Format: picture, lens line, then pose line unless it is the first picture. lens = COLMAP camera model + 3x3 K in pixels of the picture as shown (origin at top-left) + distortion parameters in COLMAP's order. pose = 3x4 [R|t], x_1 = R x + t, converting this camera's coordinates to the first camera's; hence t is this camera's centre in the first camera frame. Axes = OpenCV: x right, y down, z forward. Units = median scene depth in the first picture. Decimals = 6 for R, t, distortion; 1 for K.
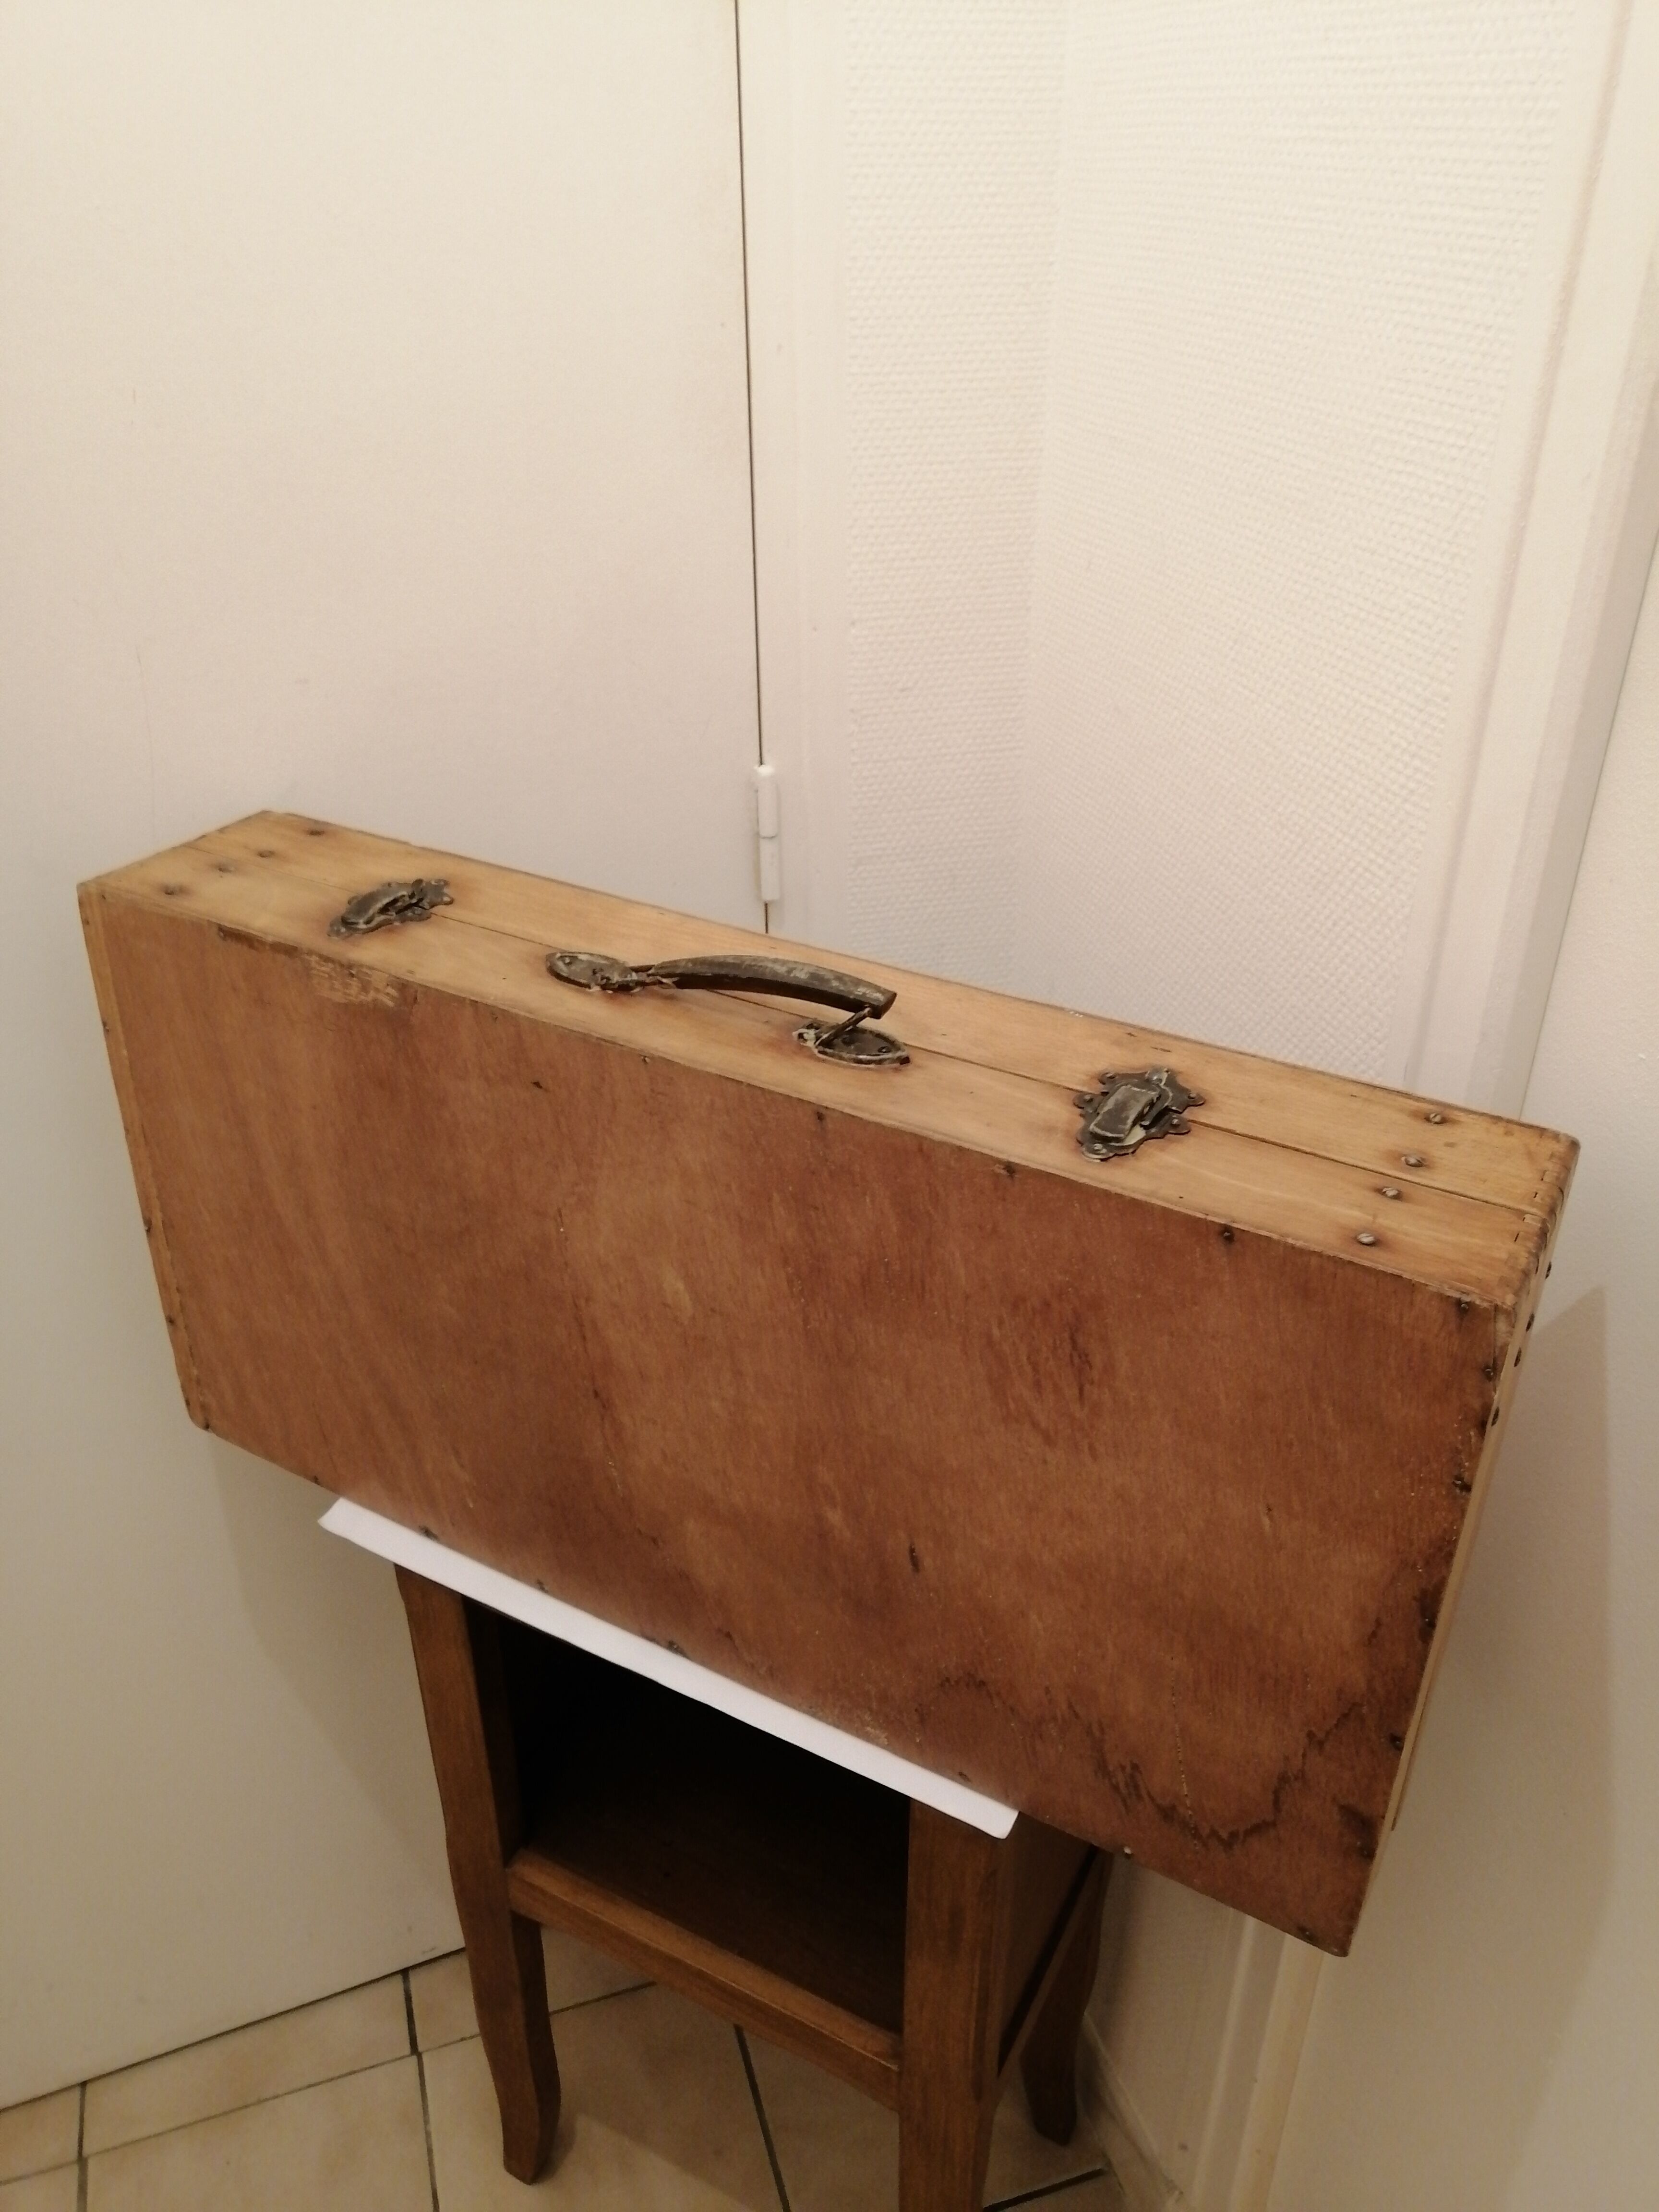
lens RADIAL K [[1743.8, 0, 833.3], [0, 1743.8, 1098.9], [0, 0, 1]] dist [-0.029476, 0.064033]
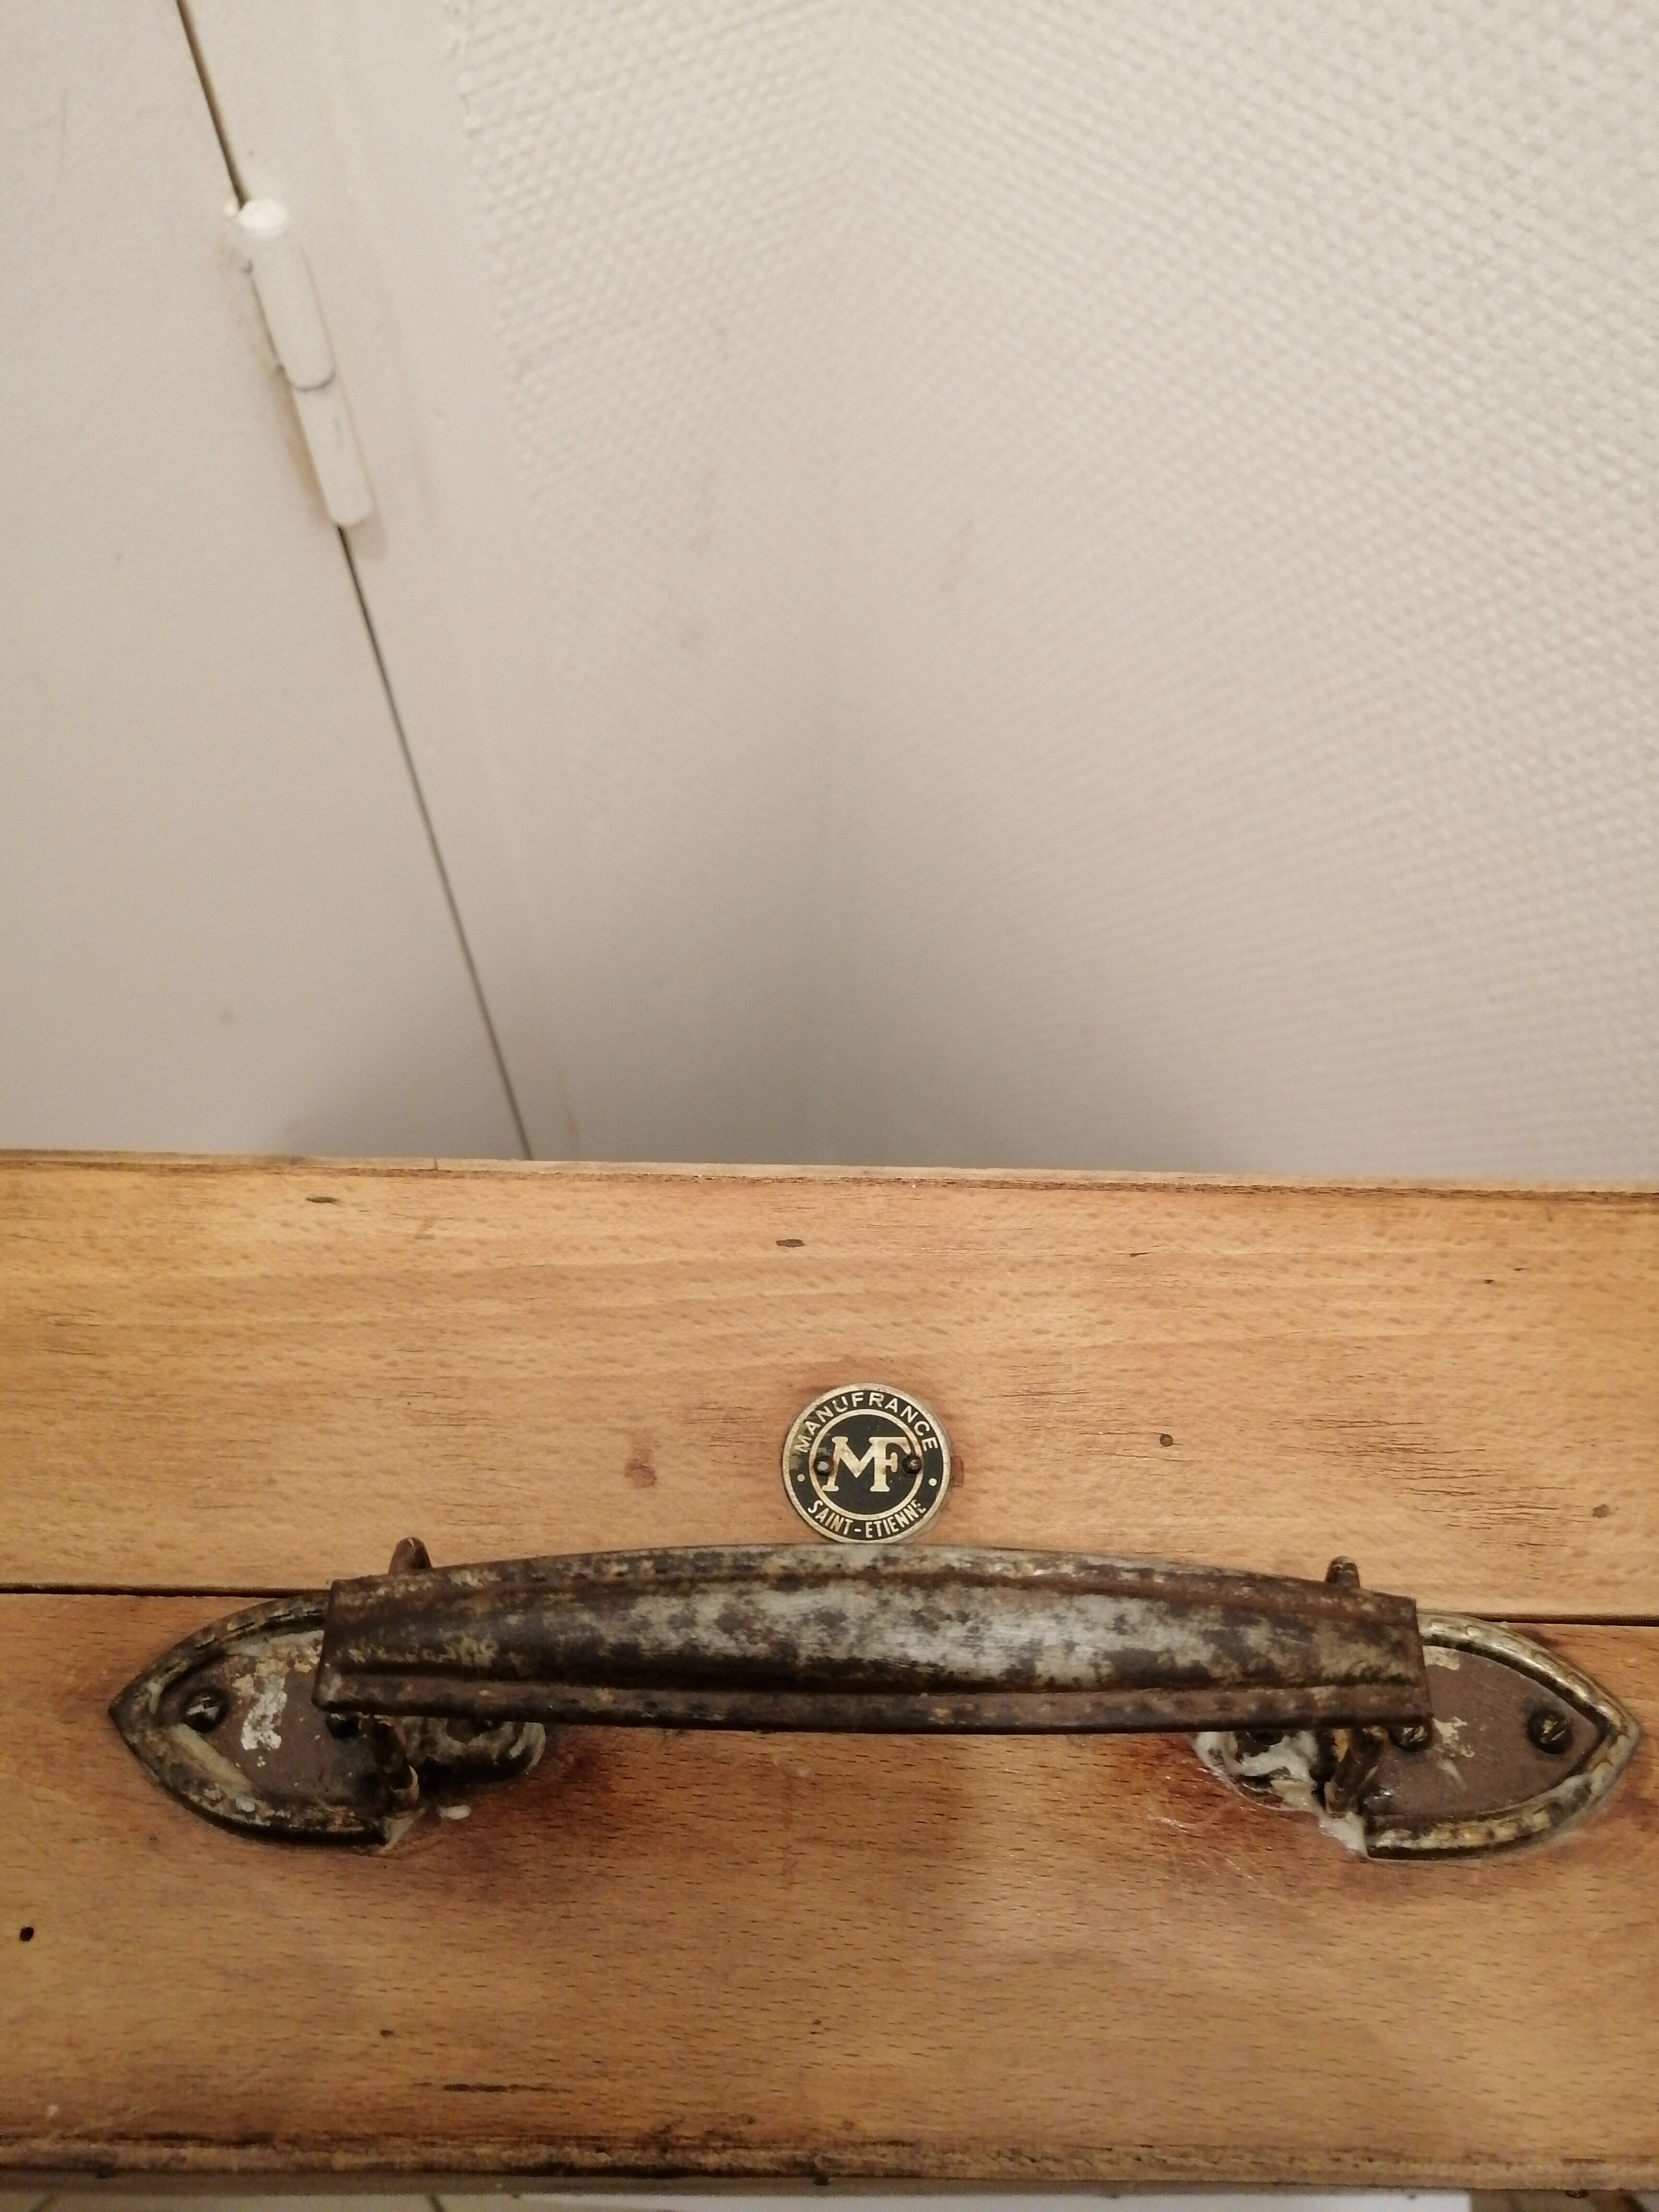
lens RADIAL K [[1738.1, 0, 831.0], [0, 1738.1, 1097.9], [0, 0, 1]] dist [-0.014594, 0.043996]
pose [[0.919527, -0.332645, 0.209328, -0.089646], [0.186527, 0.838154, 0.512547, -0.264245], [-0.345945, -0.432256, 0.832753, 0.755714]]
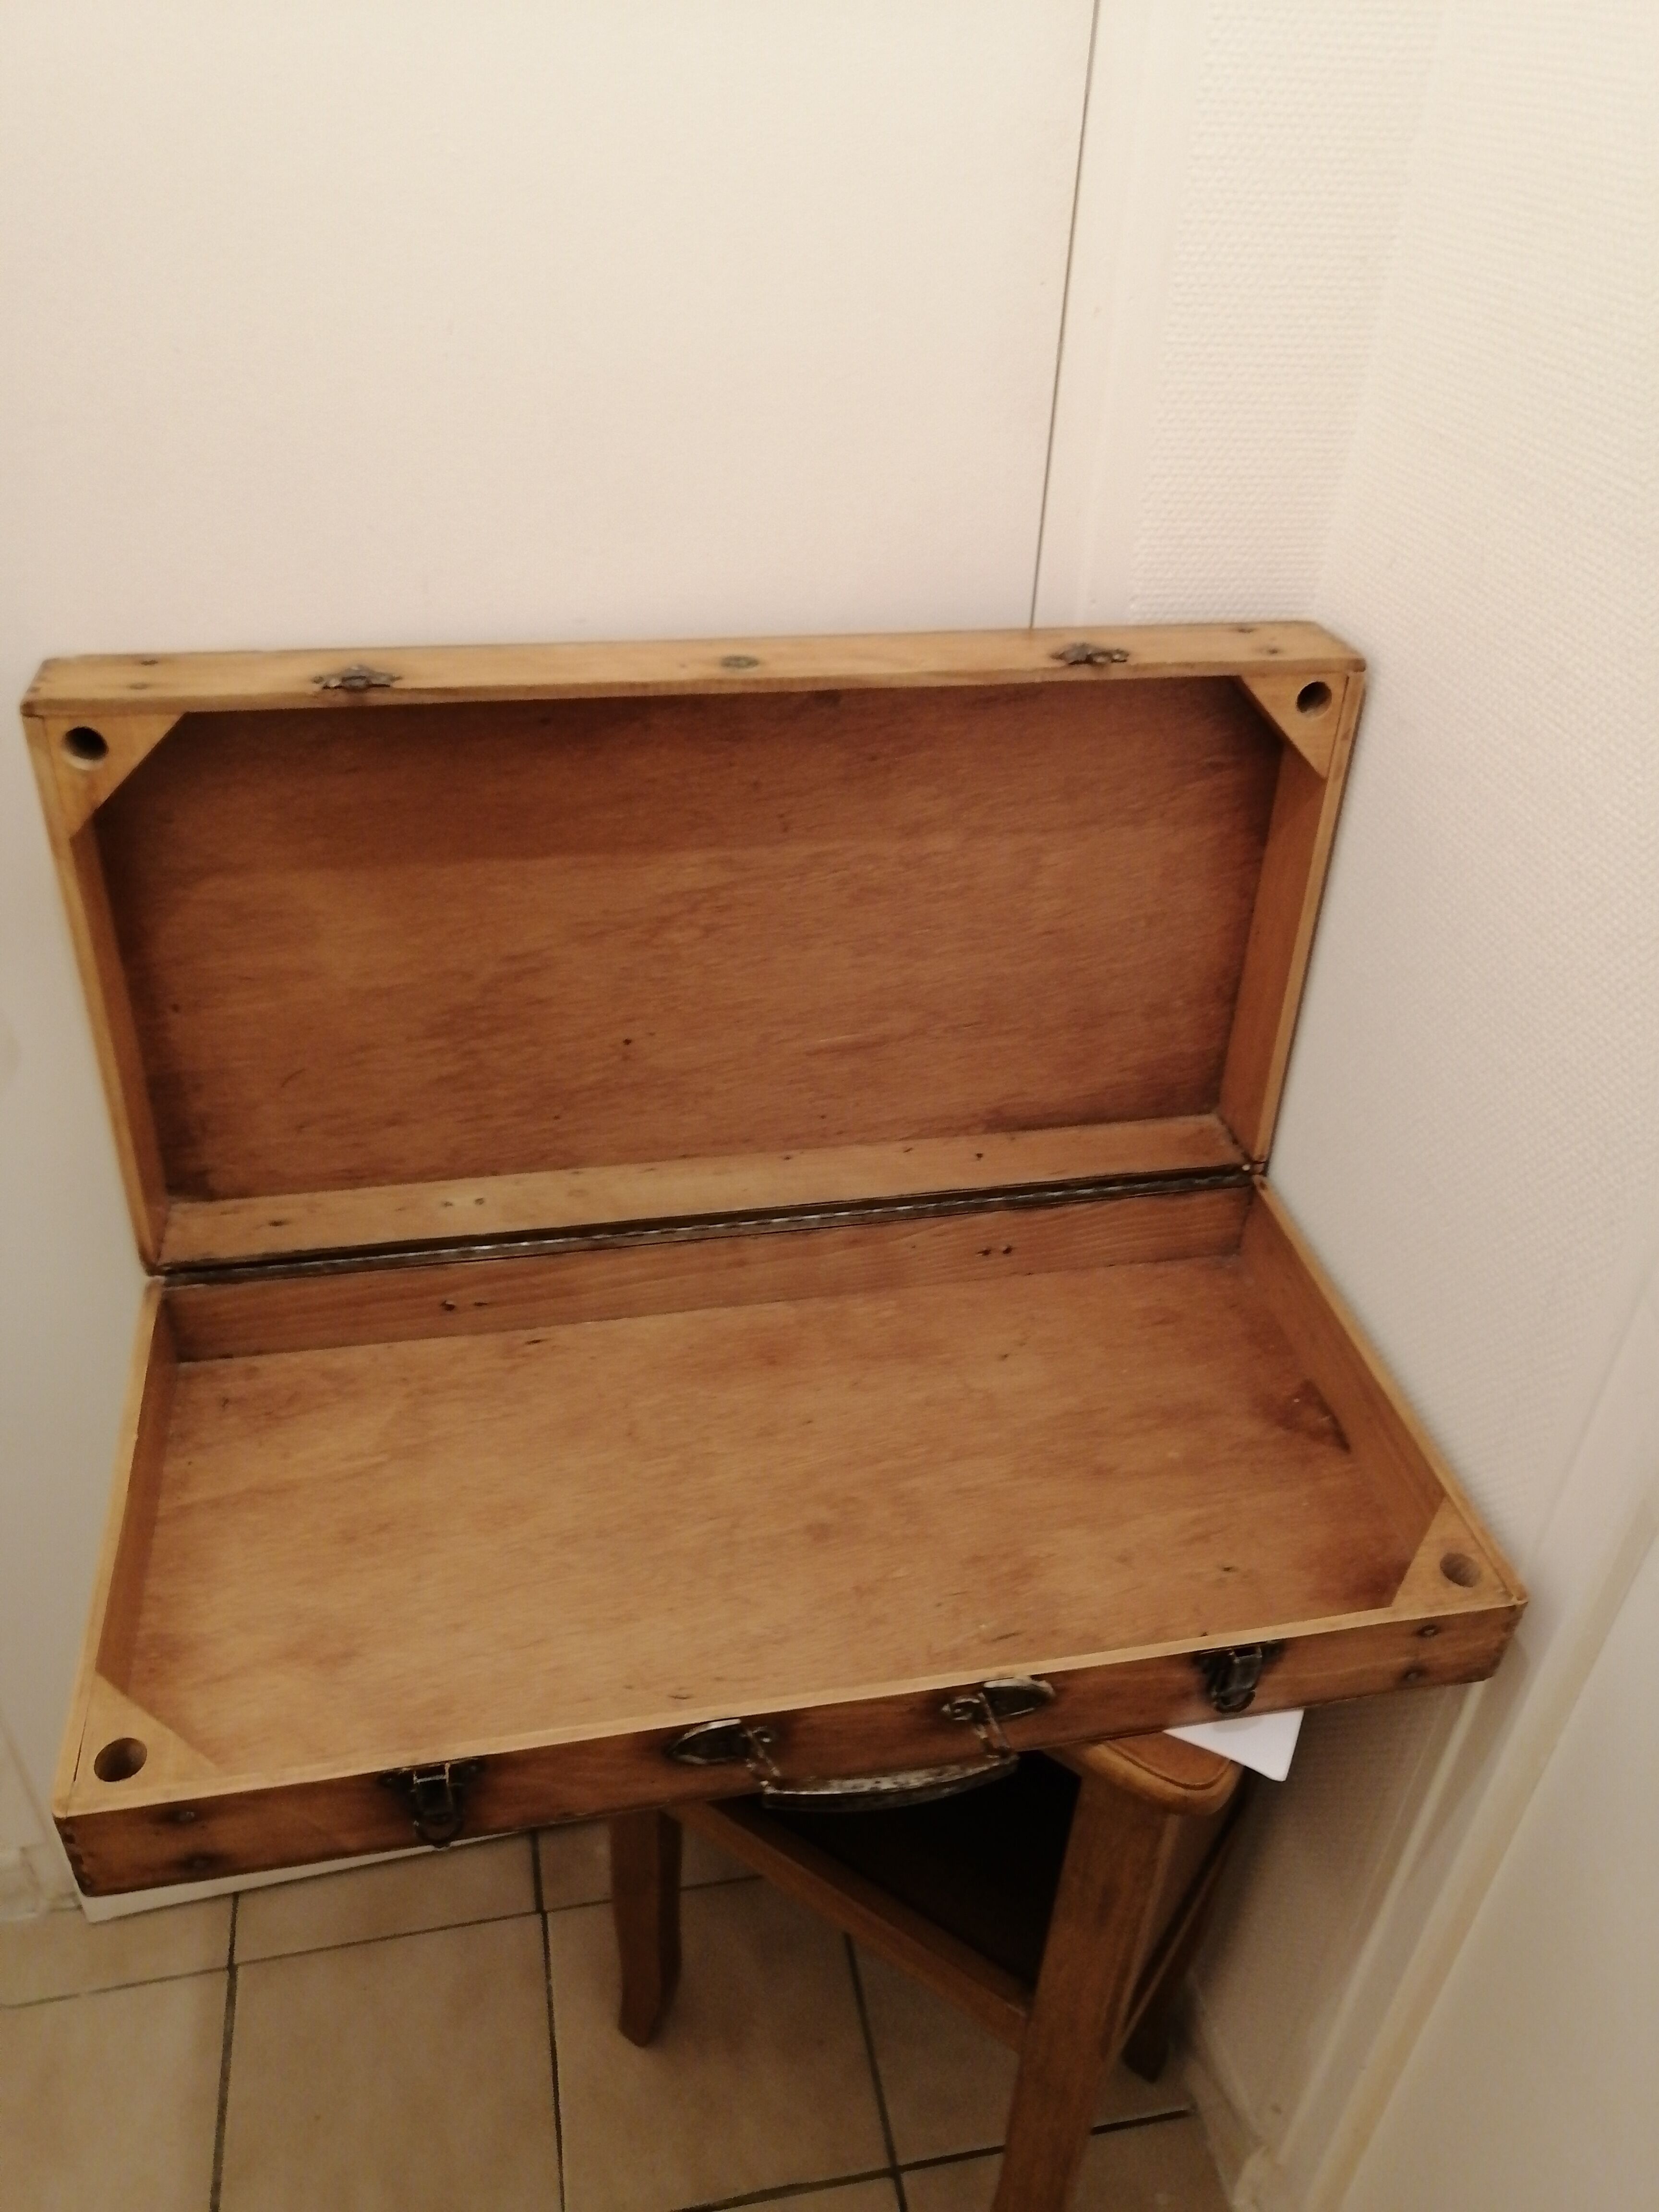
lens RADIAL K [[1743.8, 0, 833.3], [0, 1743.8, 1098.9], [0, 0, 1]] dist [-0.029476, 0.064033]
pose [[0.992833, 0.101094, -0.063744, -0.083031], [-0.095704, 0.991978, 0.082588, -0.078319], [0.071581, -0.075896, 0.994543, 0.003792]]
